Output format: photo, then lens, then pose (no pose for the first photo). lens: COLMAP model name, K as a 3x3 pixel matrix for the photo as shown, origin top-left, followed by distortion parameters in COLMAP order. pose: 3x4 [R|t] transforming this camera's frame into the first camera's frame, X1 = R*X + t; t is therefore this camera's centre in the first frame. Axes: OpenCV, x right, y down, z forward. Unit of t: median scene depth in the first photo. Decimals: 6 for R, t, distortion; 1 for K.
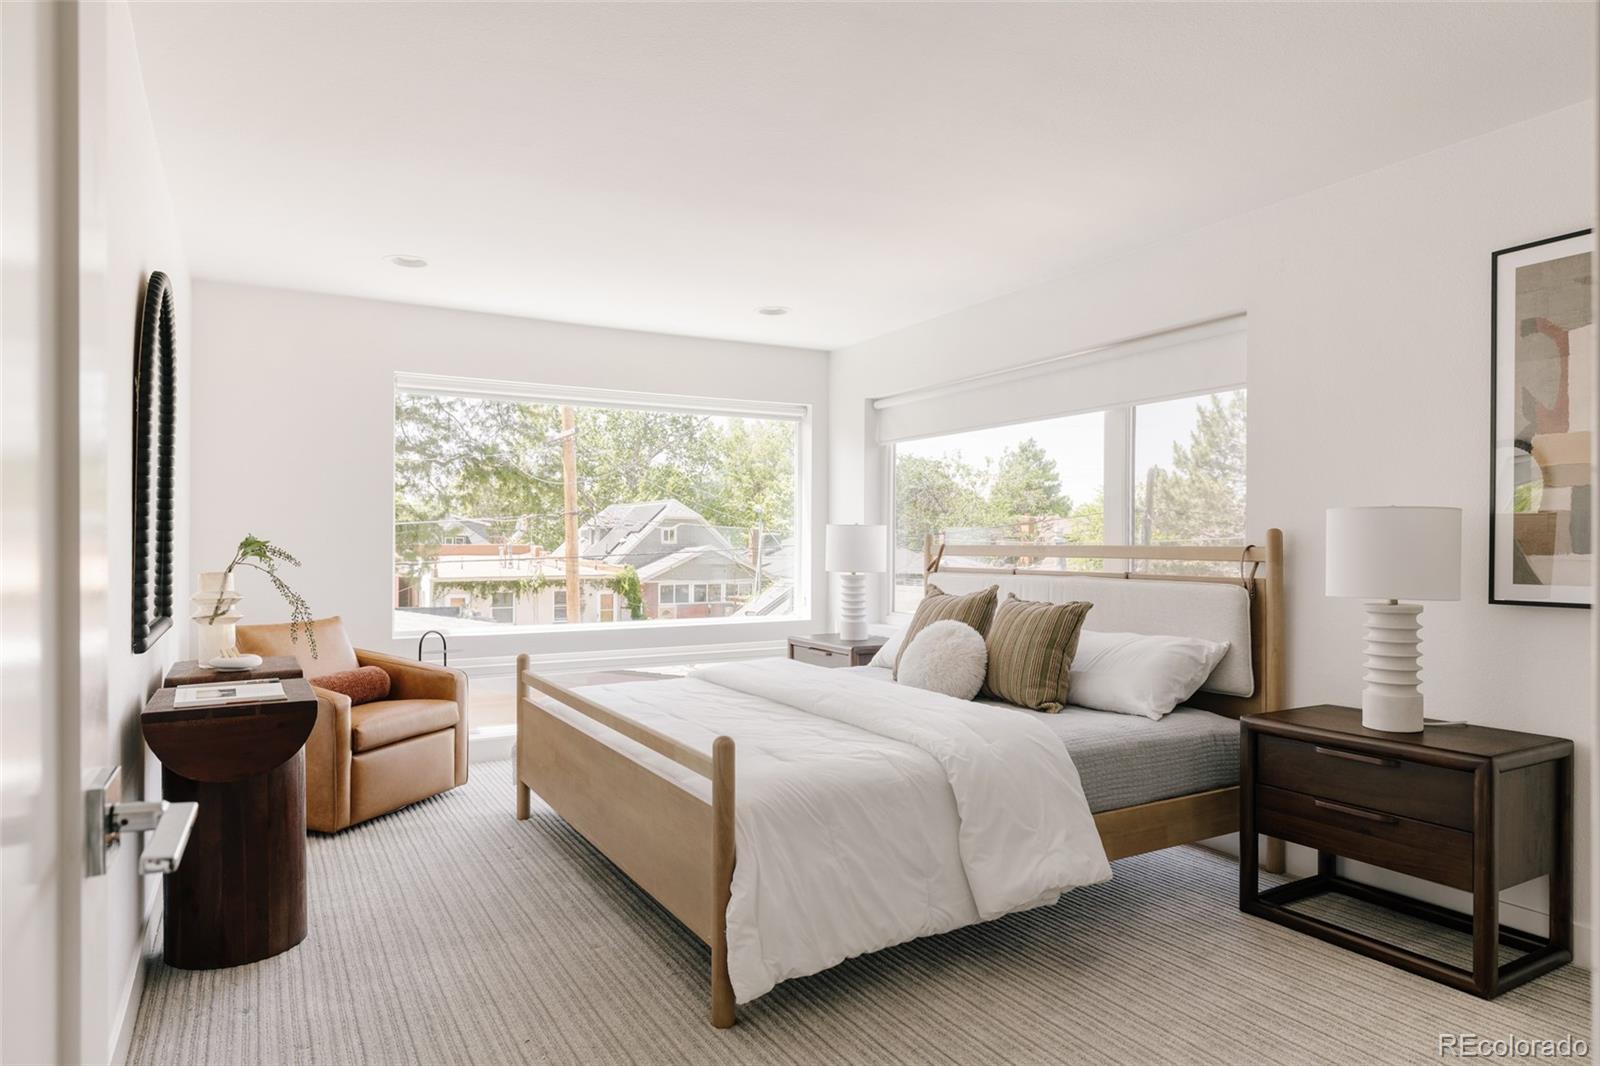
lens RADIAL K [[963.4, 0, 799.4], [0, 963.4, 541.7], [0, 0, 1]] dist [-0.004662, 0.000479]
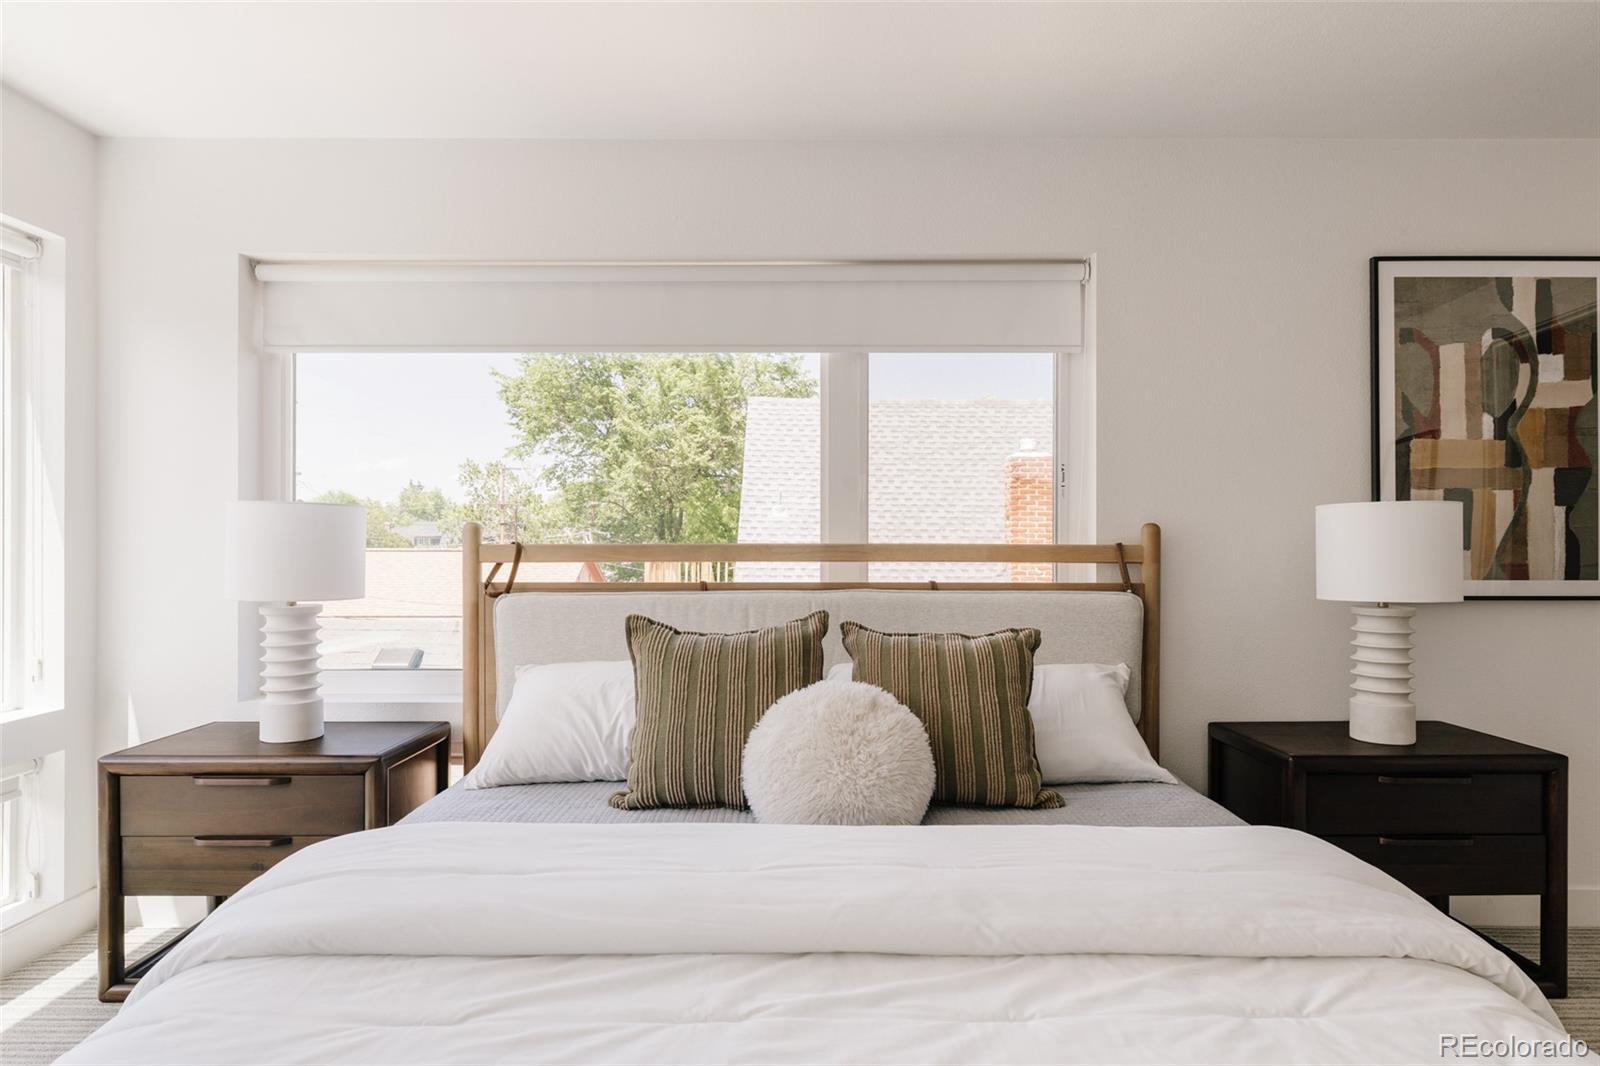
lens RADIAL K [[1045.7, 0, 799.1], [0, 1045.7, 522.2], [0, 0, 1]] dist [0.023016, 0.003419]
pose [[0.493875, 0.016790, 0.869371, -0.435832], [-0.002788, 0.999839, -0.017725, 0.001968], [-0.869529, 0.006330, 0.493842, 0.774973]]
